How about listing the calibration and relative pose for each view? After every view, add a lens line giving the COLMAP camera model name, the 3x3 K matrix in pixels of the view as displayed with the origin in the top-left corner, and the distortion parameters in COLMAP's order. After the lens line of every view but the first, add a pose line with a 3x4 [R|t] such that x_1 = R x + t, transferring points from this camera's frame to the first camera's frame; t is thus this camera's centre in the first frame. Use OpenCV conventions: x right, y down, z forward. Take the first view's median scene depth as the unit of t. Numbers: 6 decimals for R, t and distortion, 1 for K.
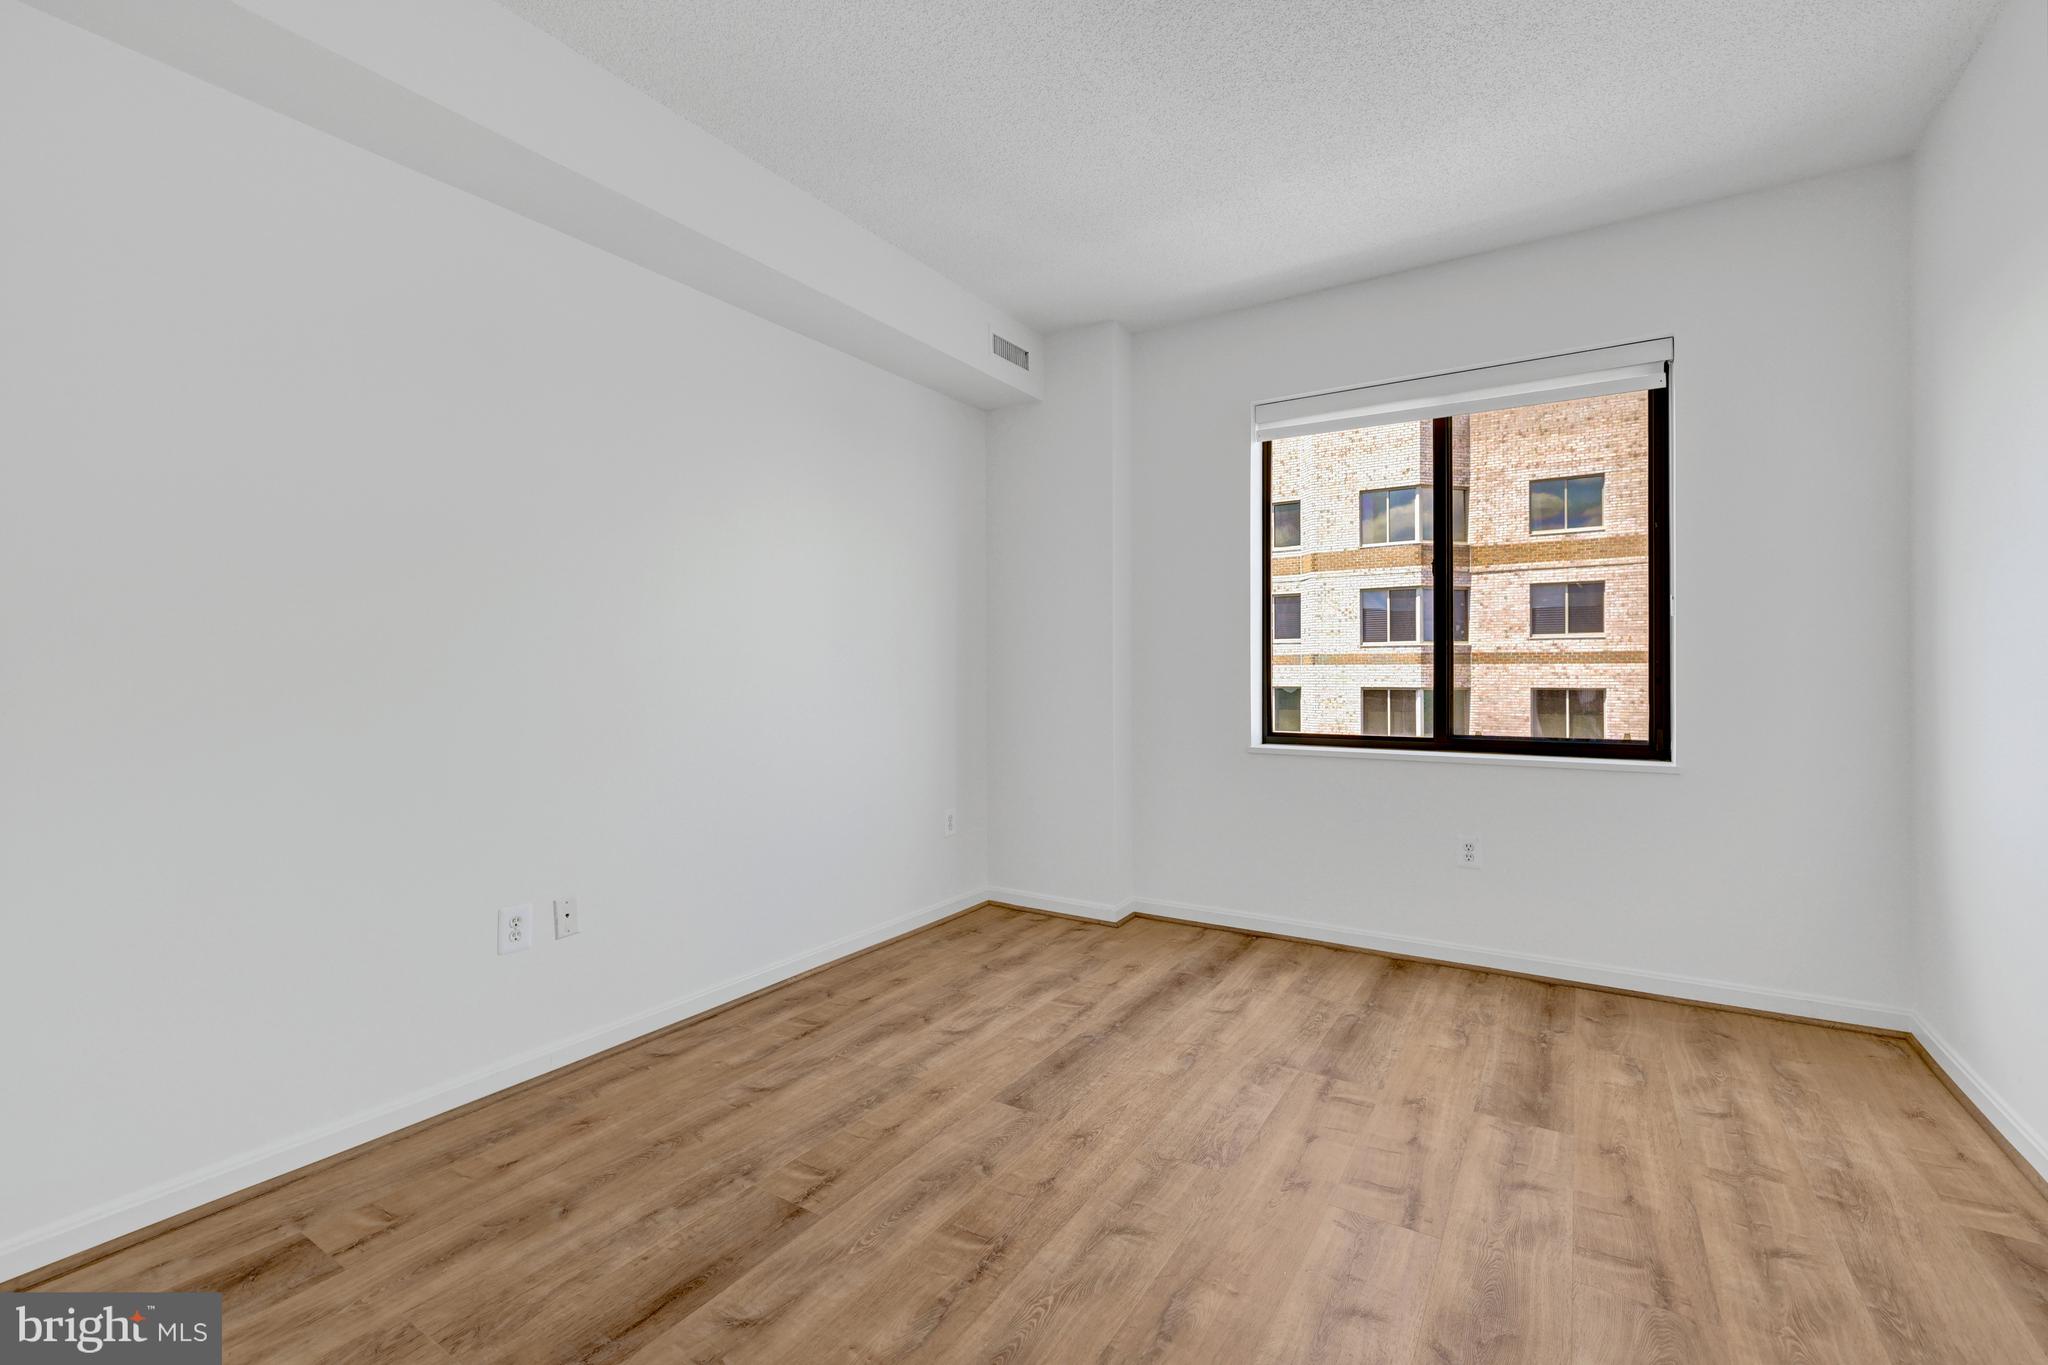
lens RADIAL K [[874.2, 0, 1026.2], [0, 874.2, 676.5], [0, 0, 1]] dist [0.000096, -0.000354]
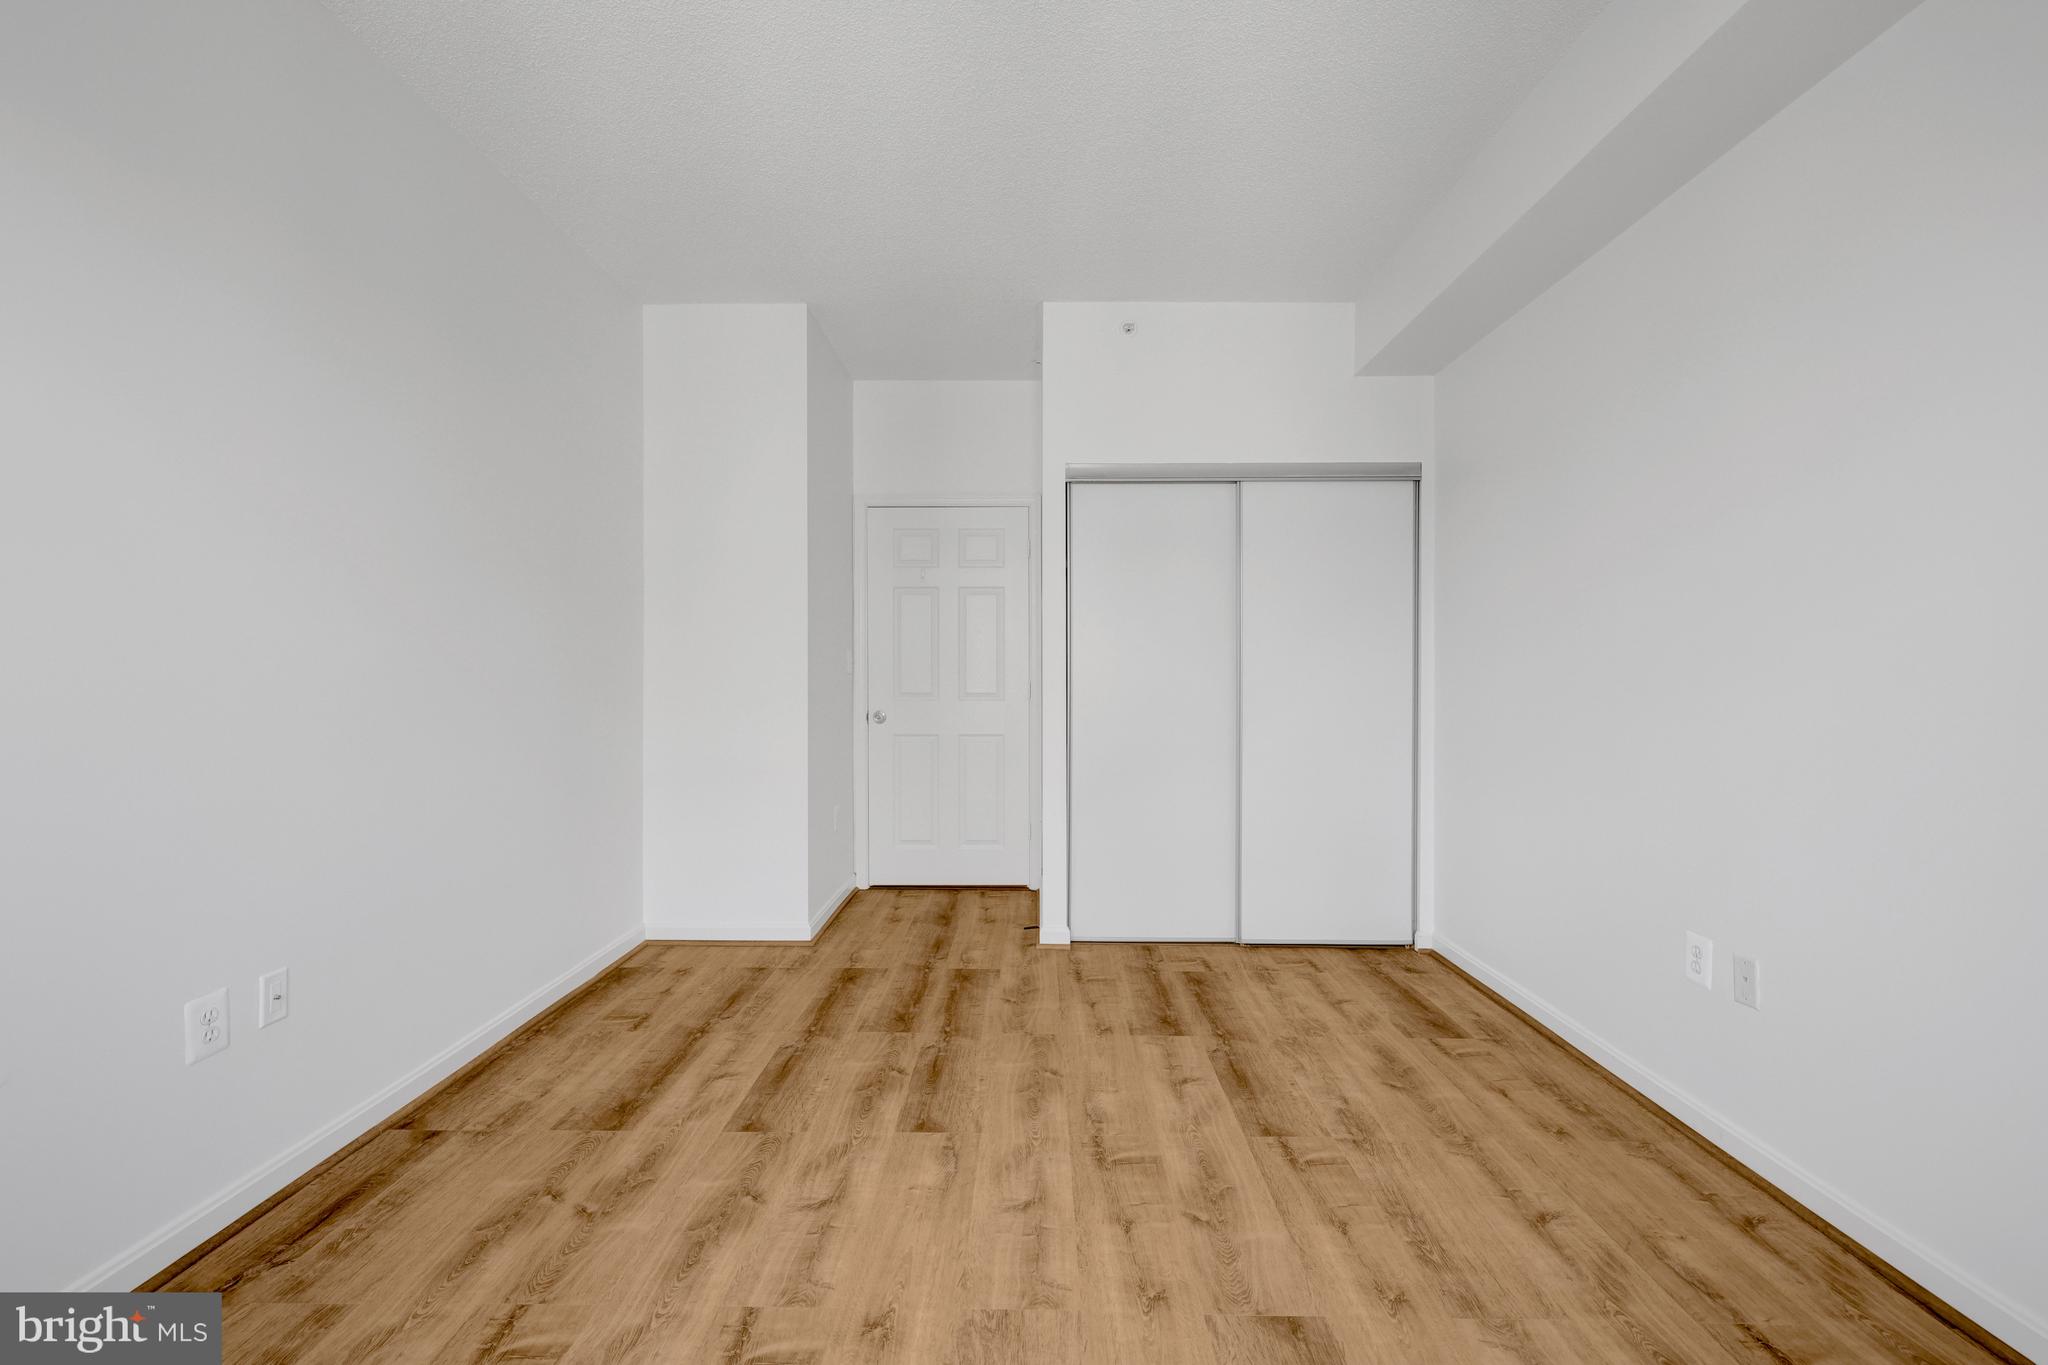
lens RADIAL K [[874.2, 0, 1026.2], [0, 874.2, 676.5], [0, 0, 1]] dist [0.000096, -0.000354]
pose [[-0.853696, 0.003946, -0.520757, 0.607131], [0.002210, 0.999990, 0.003954, -0.017171], [0.520768, 0.002225, -0.853696, 1.749663]]
